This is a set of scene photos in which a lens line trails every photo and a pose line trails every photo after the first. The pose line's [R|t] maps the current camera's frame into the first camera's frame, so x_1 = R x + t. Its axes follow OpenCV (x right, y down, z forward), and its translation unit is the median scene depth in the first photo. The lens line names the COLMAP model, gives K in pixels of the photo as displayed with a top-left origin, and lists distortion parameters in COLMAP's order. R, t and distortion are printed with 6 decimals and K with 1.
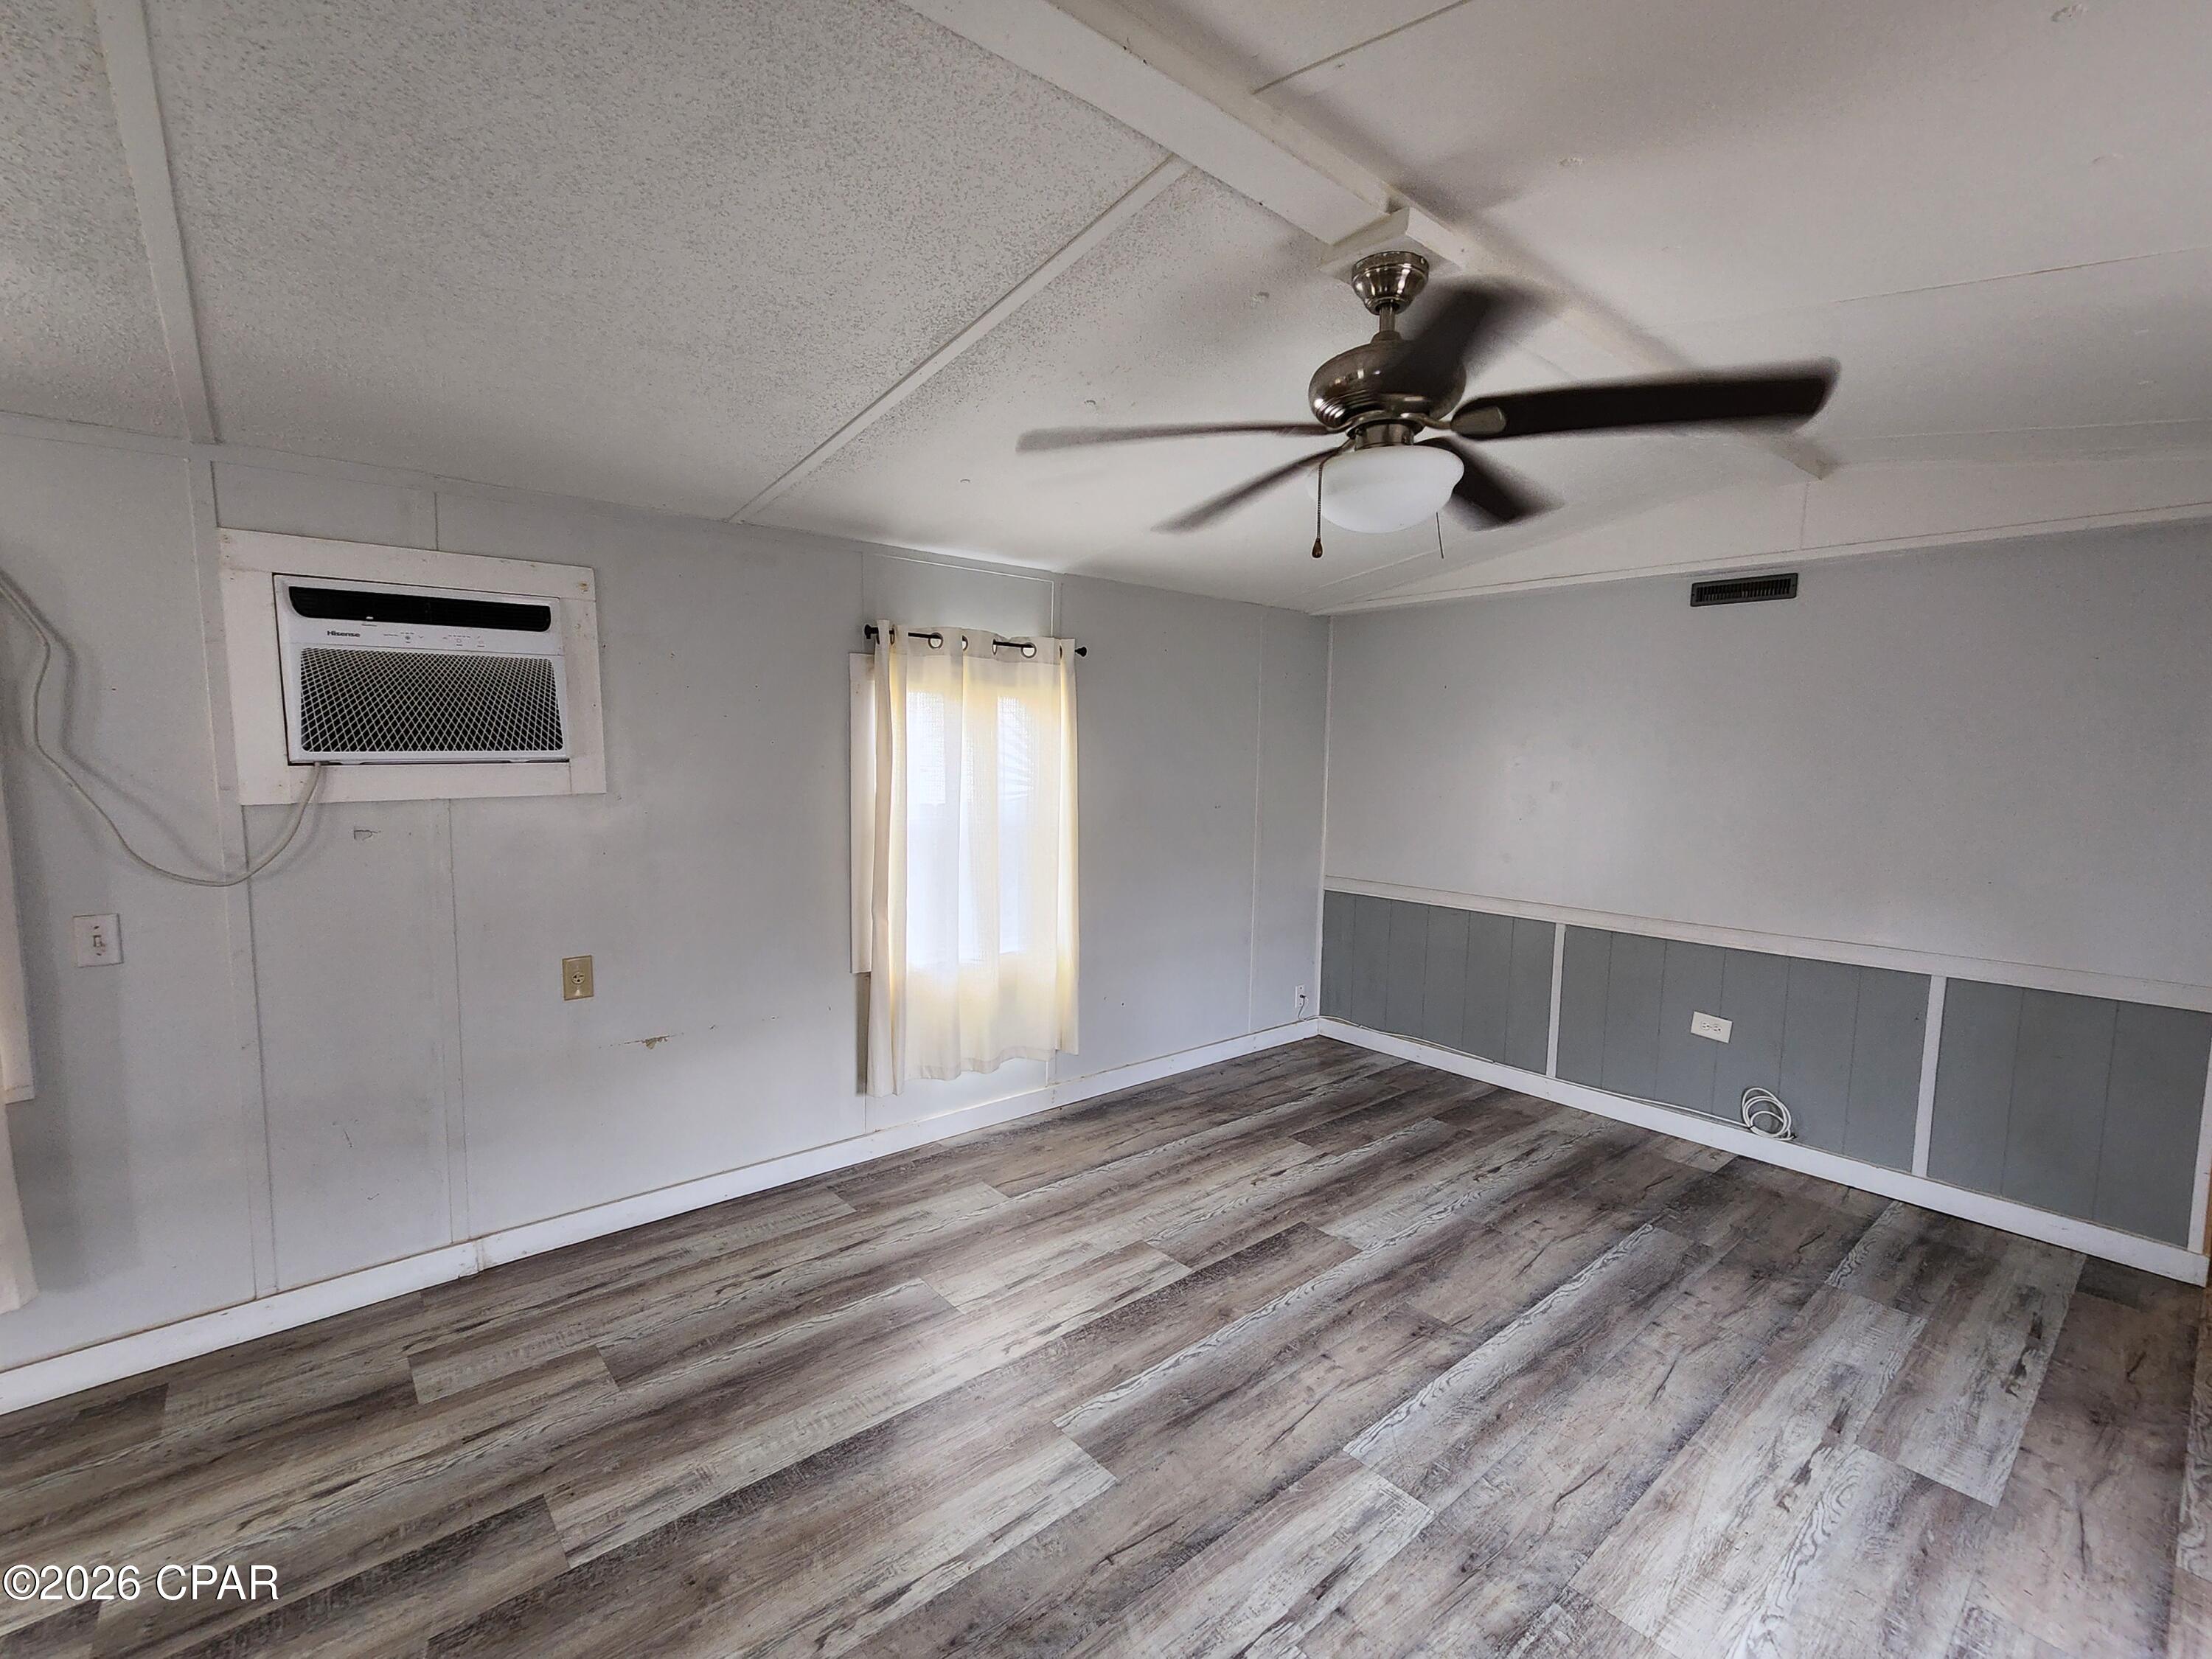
lens RADIAL K [[991.3, 0, 1097.5], [0, 991.3, 841.7], [0, 0, 1]] dist [-0.002720, 0.002745]
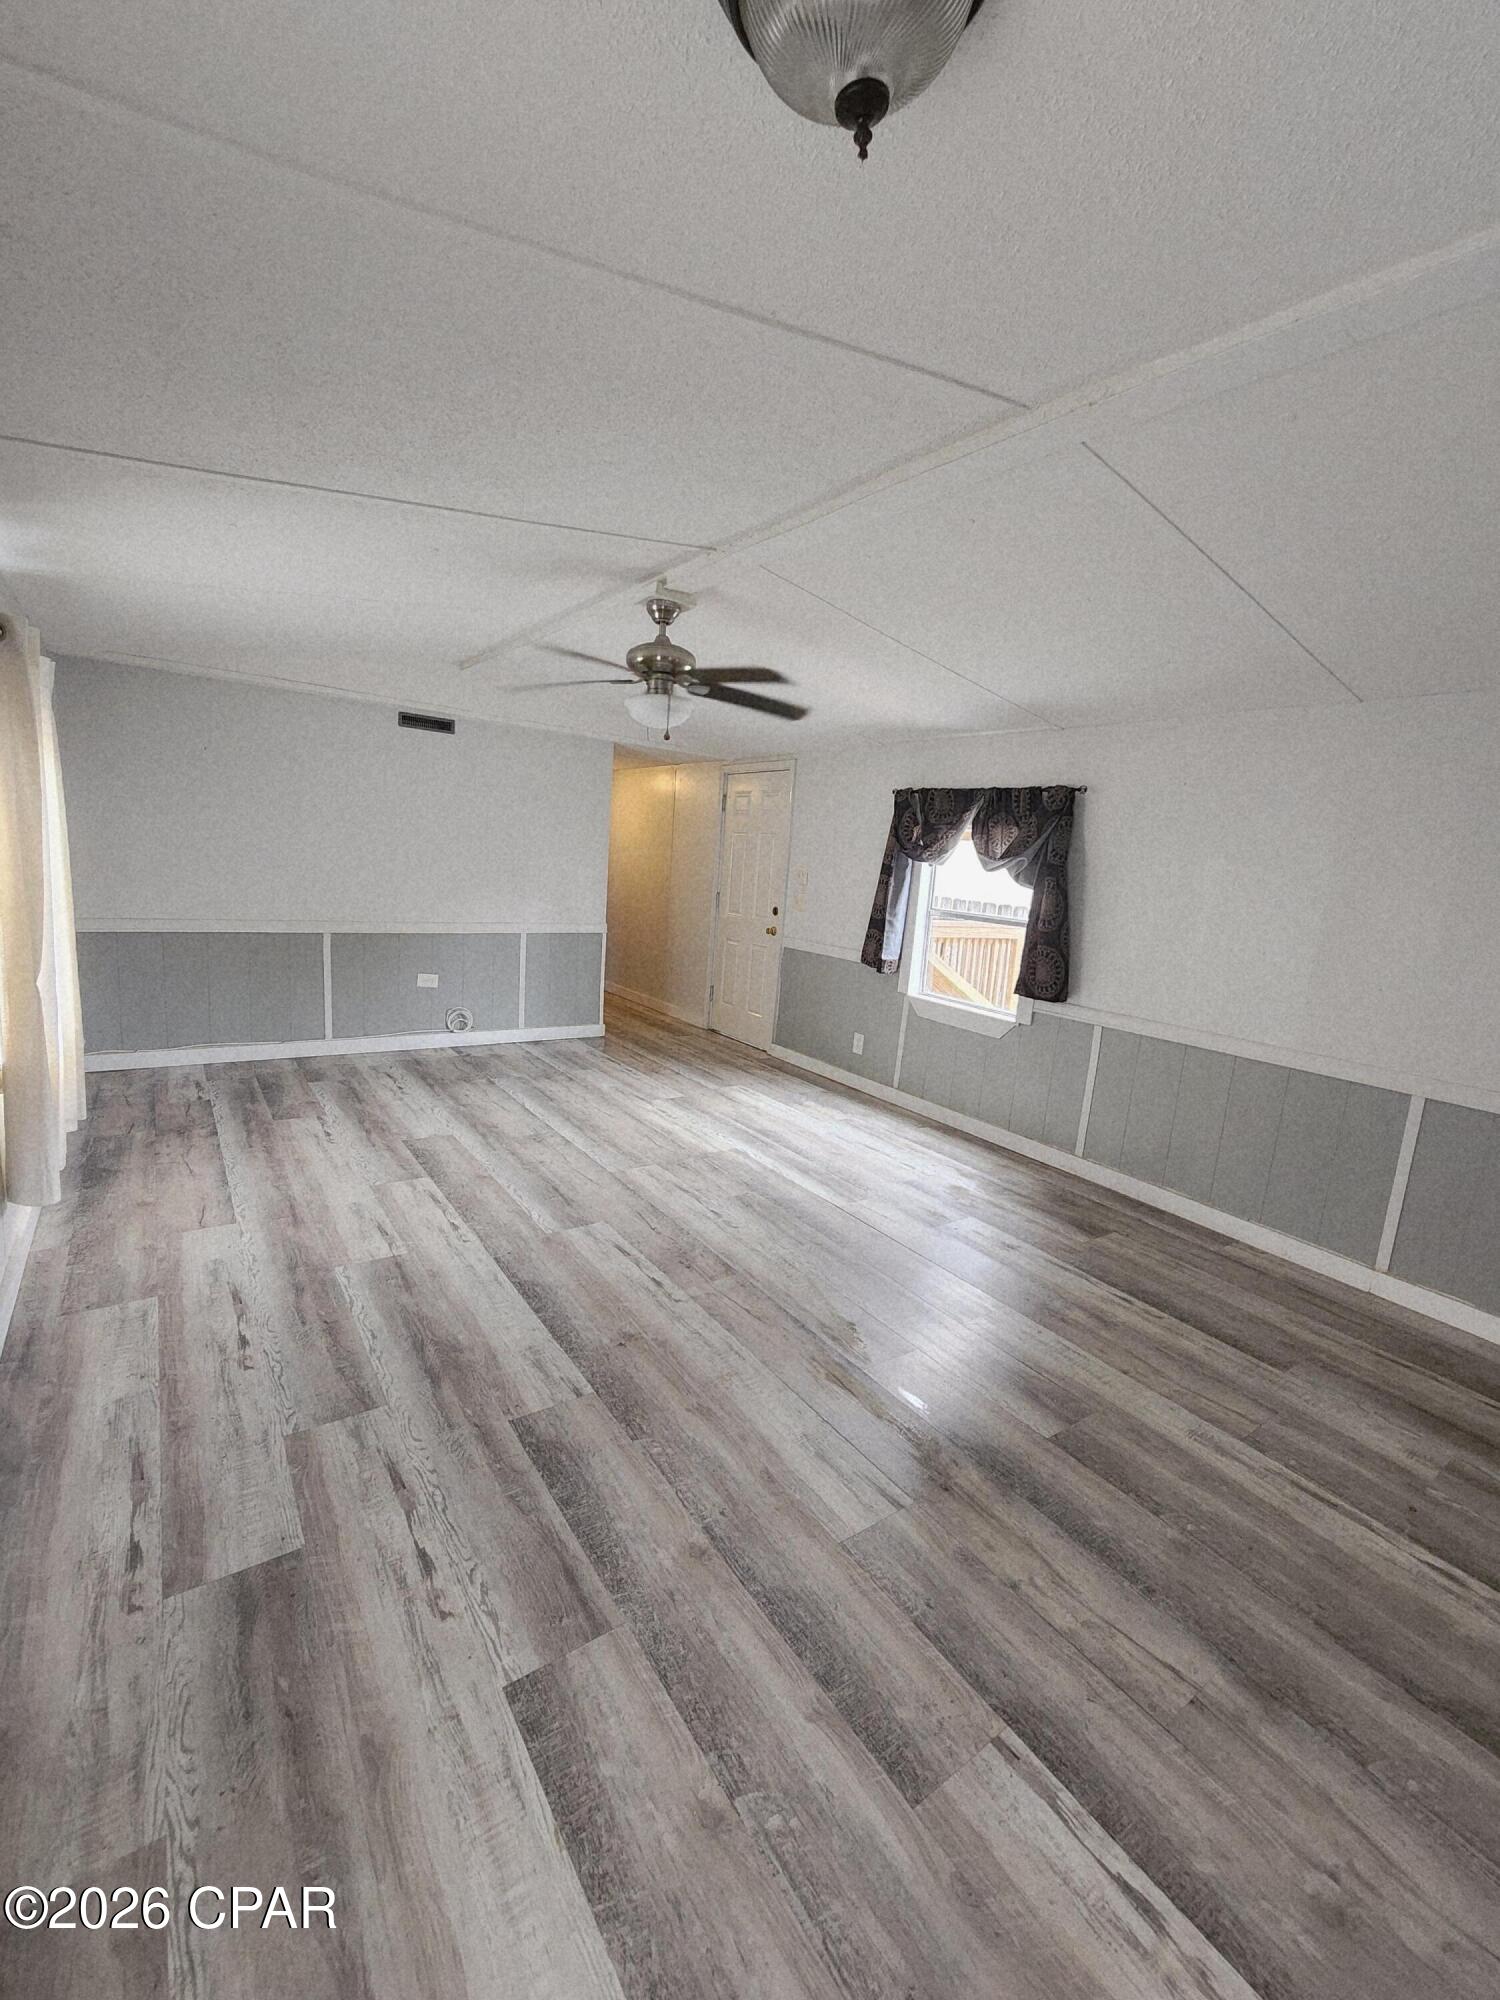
lens RADIAL K [[818.5, 0, 767.0], [0, 818.5, 1002.0], [0, 0, 1]] dist [-0.004471, 0.002410]
pose [[0.065378, -0.180249, 0.981446, -1.060848], [0.023361, 0.983557, 0.179080, -0.026872], [-0.997587, 0.011220, 0.068514, 0.437259]]
